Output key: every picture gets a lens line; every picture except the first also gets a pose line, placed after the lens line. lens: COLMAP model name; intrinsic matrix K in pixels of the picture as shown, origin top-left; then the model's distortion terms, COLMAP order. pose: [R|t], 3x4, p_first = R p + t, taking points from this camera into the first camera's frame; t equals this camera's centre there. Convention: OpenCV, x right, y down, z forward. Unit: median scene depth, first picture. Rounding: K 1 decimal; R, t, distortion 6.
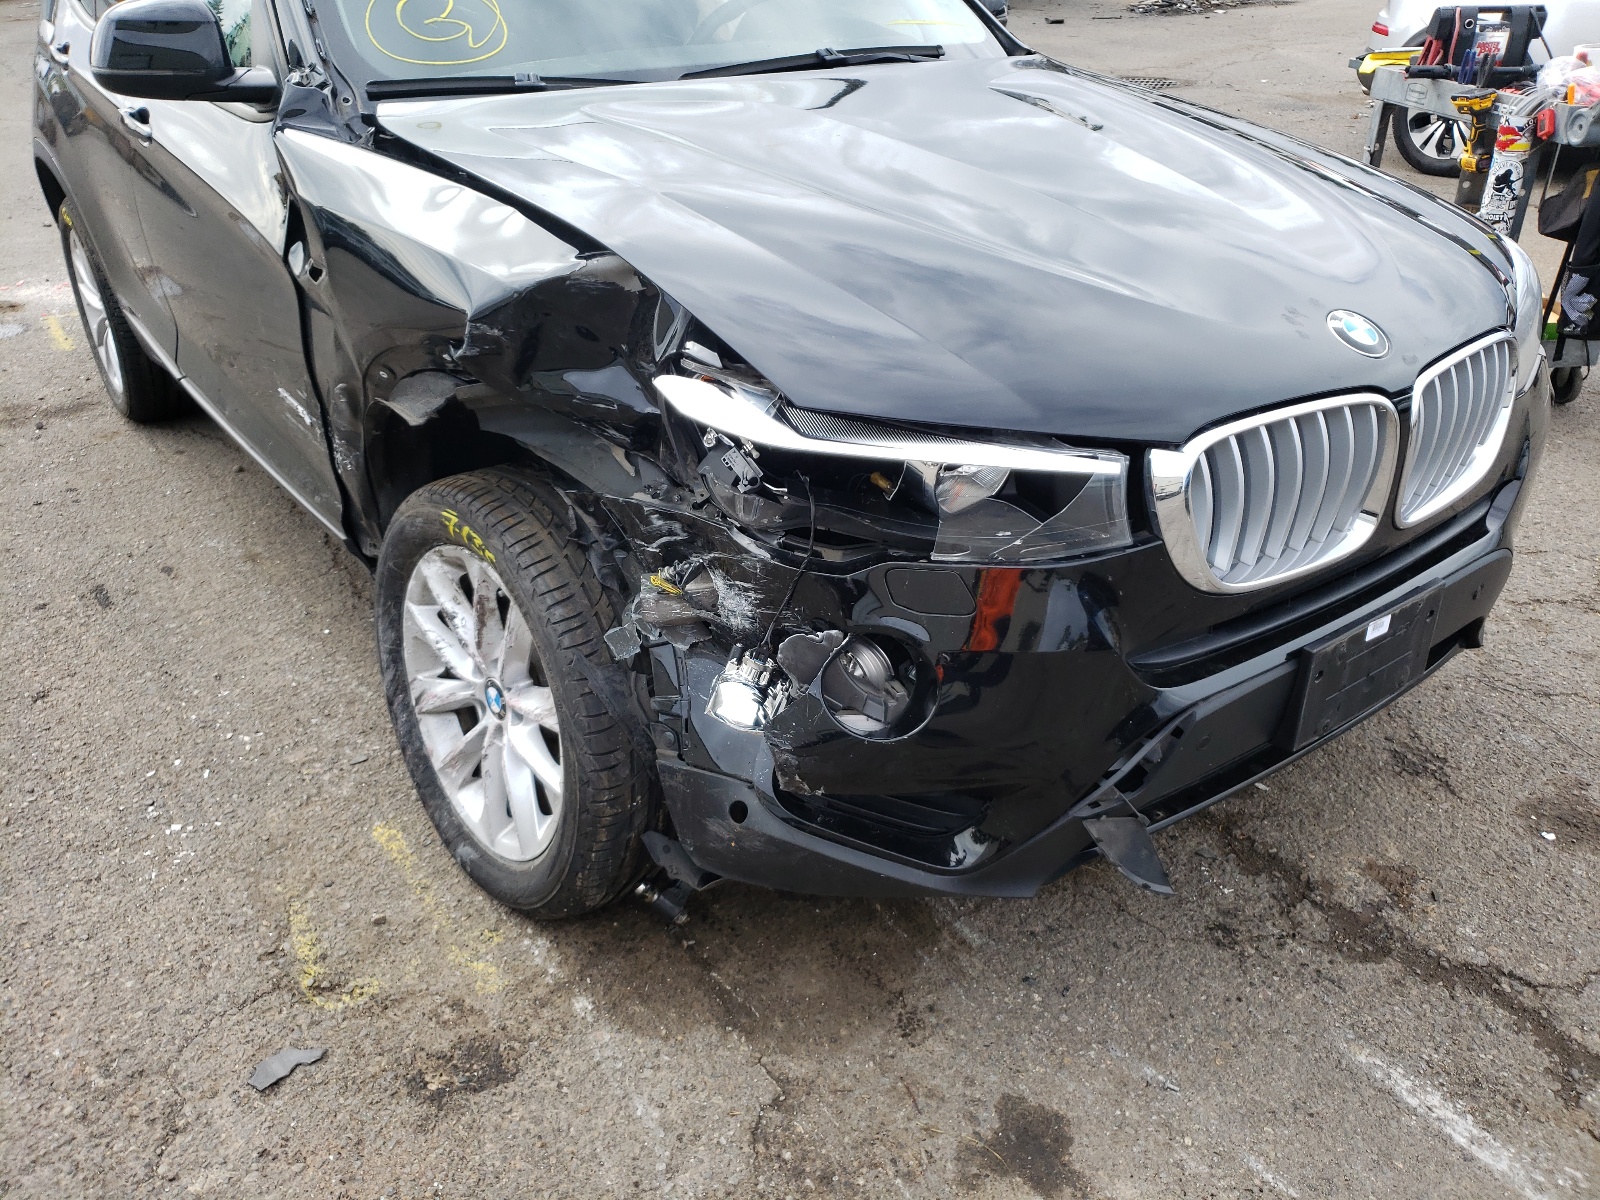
lens RADIAL K [[1283.6, 0, 809.1], [0, 1283.6, 592.3], [0, 0, 1]] dist [0.036582, -0.040997]
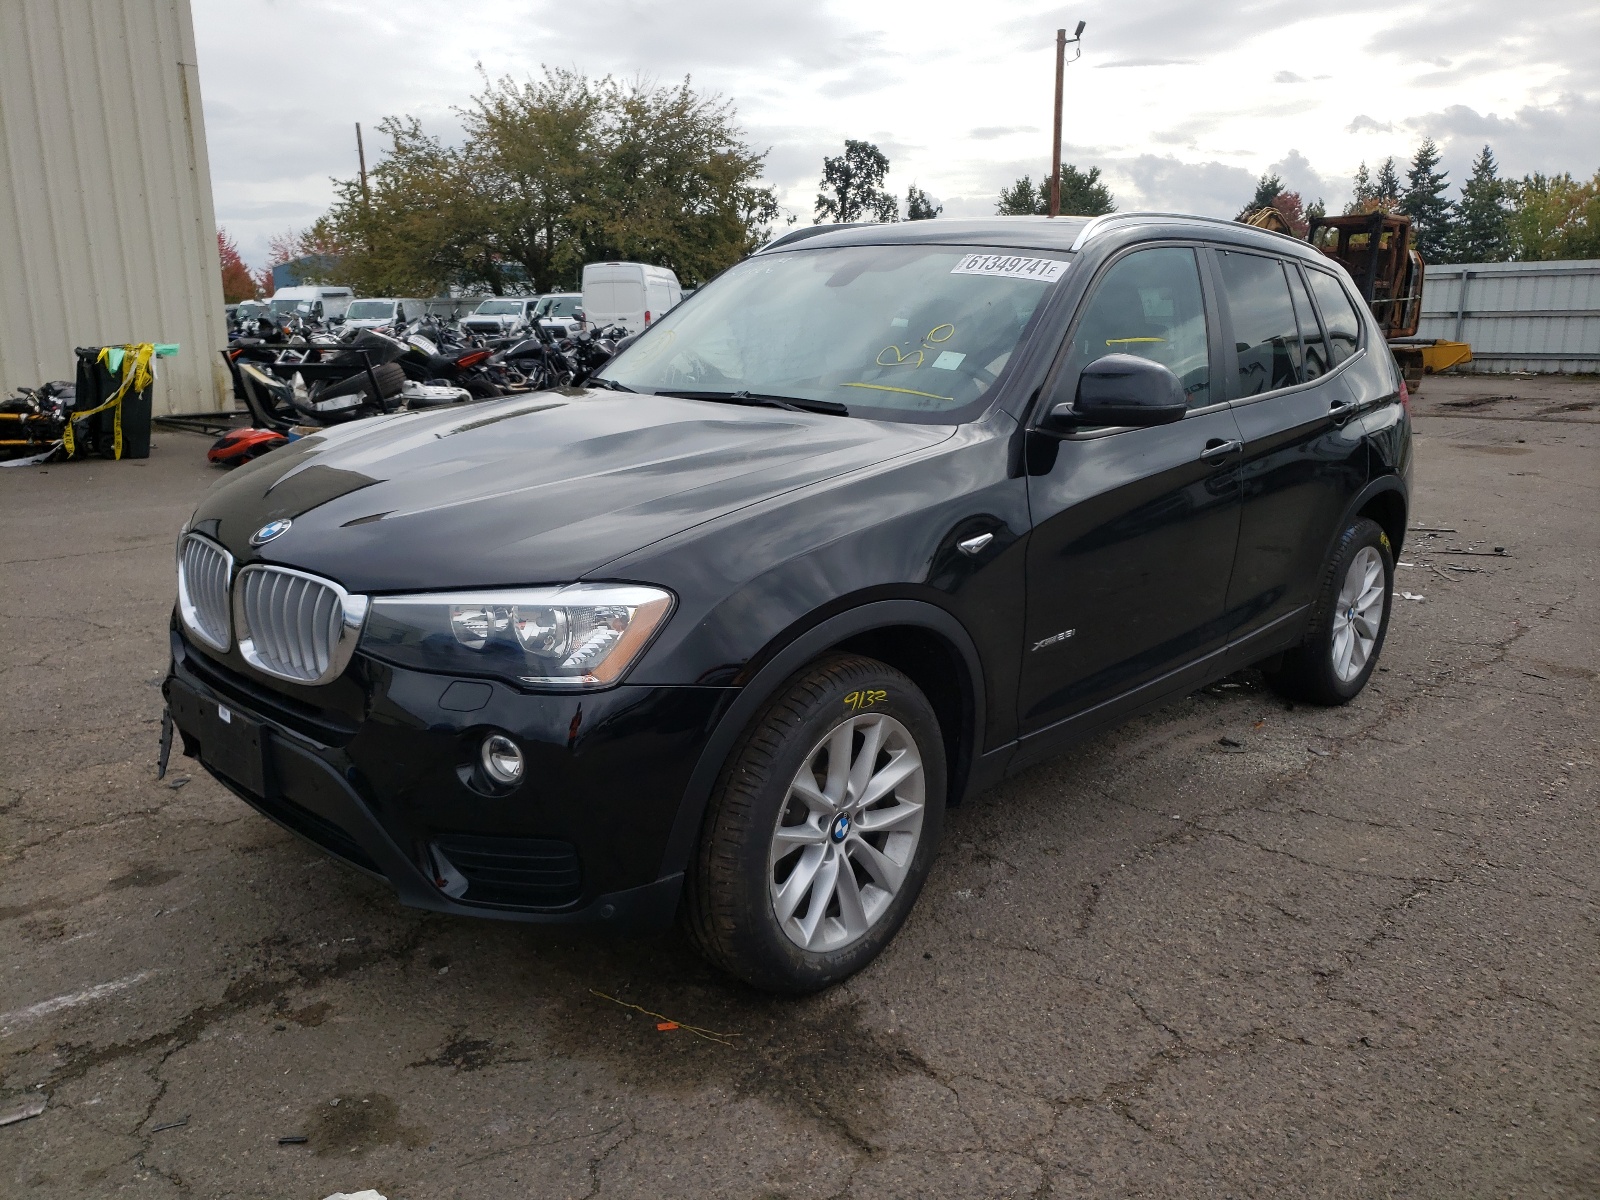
lens RADIAL K [[1283.6, 0, 803.4], [0, 1283.6, 598.2], [0, 0, 1]] dist [0.036582, -0.040997]
pose [[0.162634, 0.245015, -0.955781, 1.875437], [-0.490615, 0.860521, 0.137113, -0.606668], [0.856065, 0.446621, 0.260158, 1.053566]]
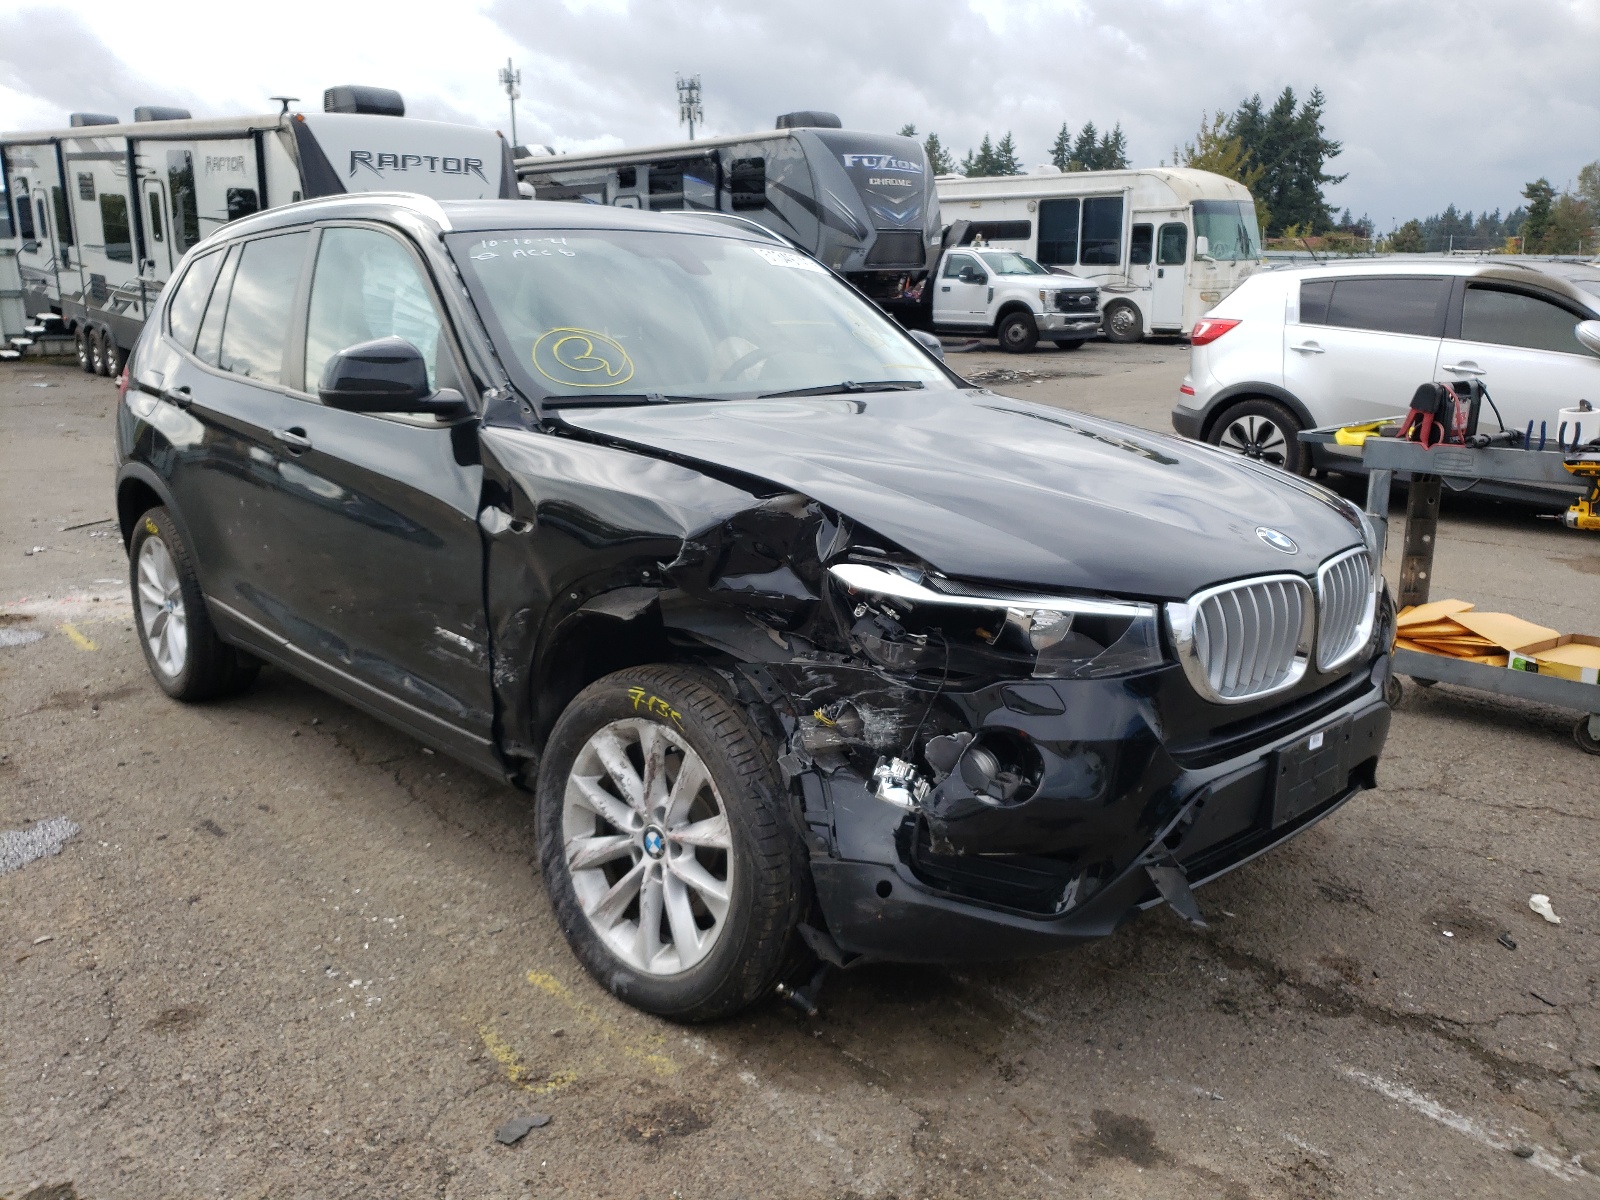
lens RADIAL K [[1283.6, 0, 789.4], [0, 1283.6, 593.3], [0, 0, 1]] dist [0.036582, -0.040997]
pose [[0.993974, -0.015514, 0.108510, -0.273241], [0.043322, 0.964938, -0.258879, 0.201093], [-0.100689, 0.262020, 0.959795, -0.333339]]
